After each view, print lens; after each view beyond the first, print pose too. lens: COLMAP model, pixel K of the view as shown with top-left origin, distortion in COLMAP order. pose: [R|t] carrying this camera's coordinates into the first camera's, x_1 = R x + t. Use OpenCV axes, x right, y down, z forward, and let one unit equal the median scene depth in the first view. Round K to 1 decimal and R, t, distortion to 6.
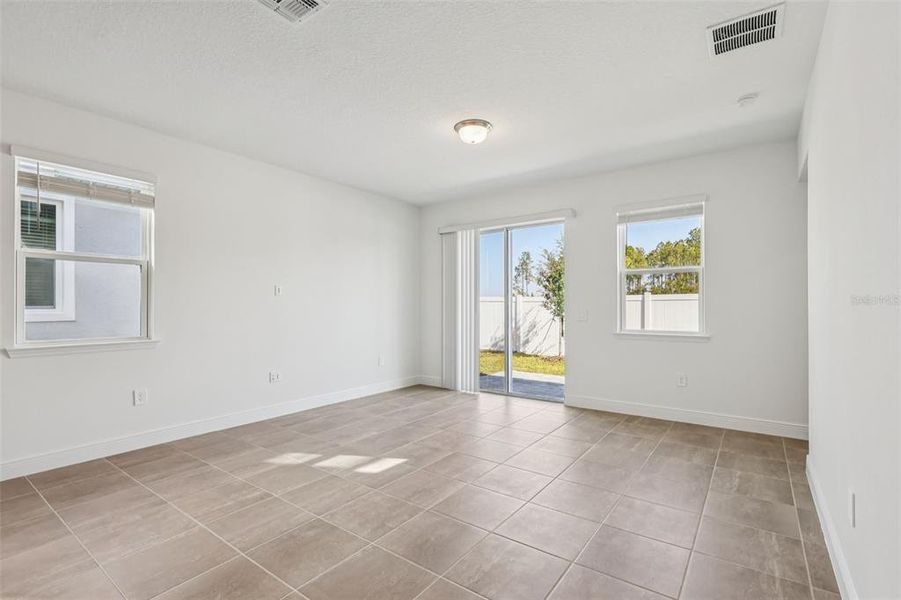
lens RADIAL K [[423.2, 0, 450.5], [0, 423.2, 300.0], [0, 0, 1]] dist [-0.000953, -0.000253]
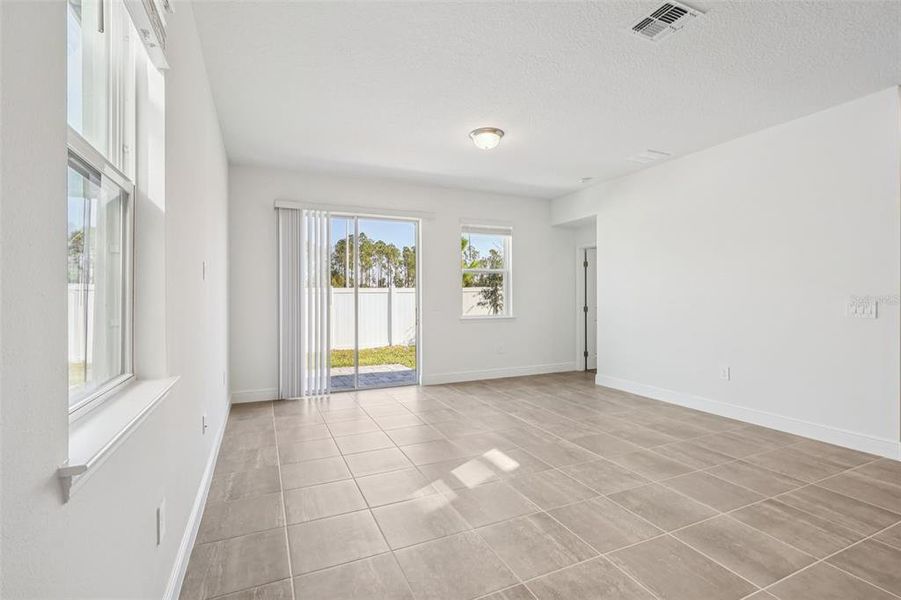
lens RADIAL K [[420.6, 0, 454.7], [0, 420.6, 298.5], [0, 0, 1]] dist [-0.001651, -0.000697]
pose [[0.477413, -0.005677, 0.878661, -0.940149], [-0.006377, 0.999930, 0.009926, 0.006579], [-0.878656, -0.010342, 0.477343, 0.550734]]
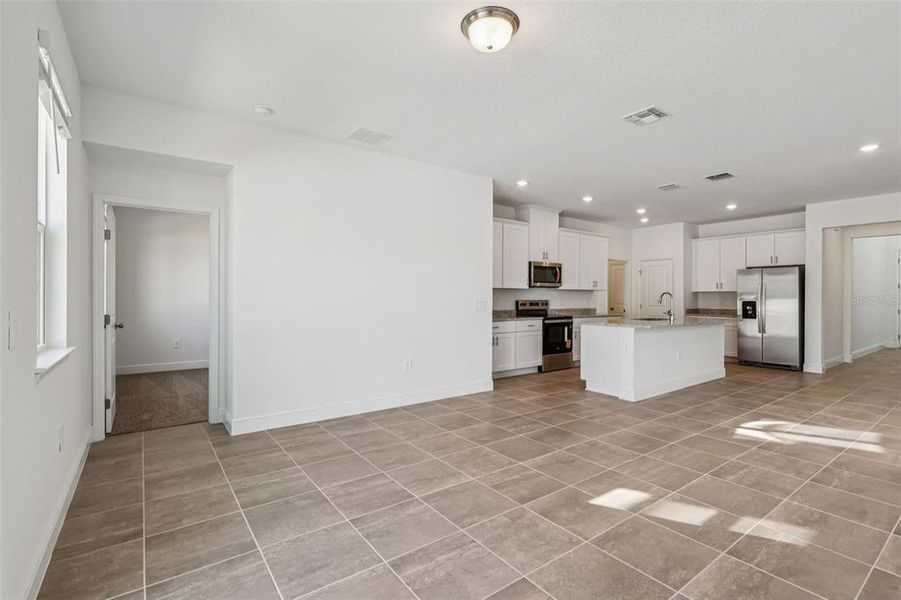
lens RADIAL K [[420.6, 0, 454.7], [0, 420.6, 298.5], [0, 0, 1]] dist [-0.001651, -0.000697]
pose [[-0.956348, -0.005301, 0.292182, -0.082759], [-0.007305, 0.999957, -0.005766, 0.019953], [-0.292139, -0.007649, -0.956345, 1.628514]]
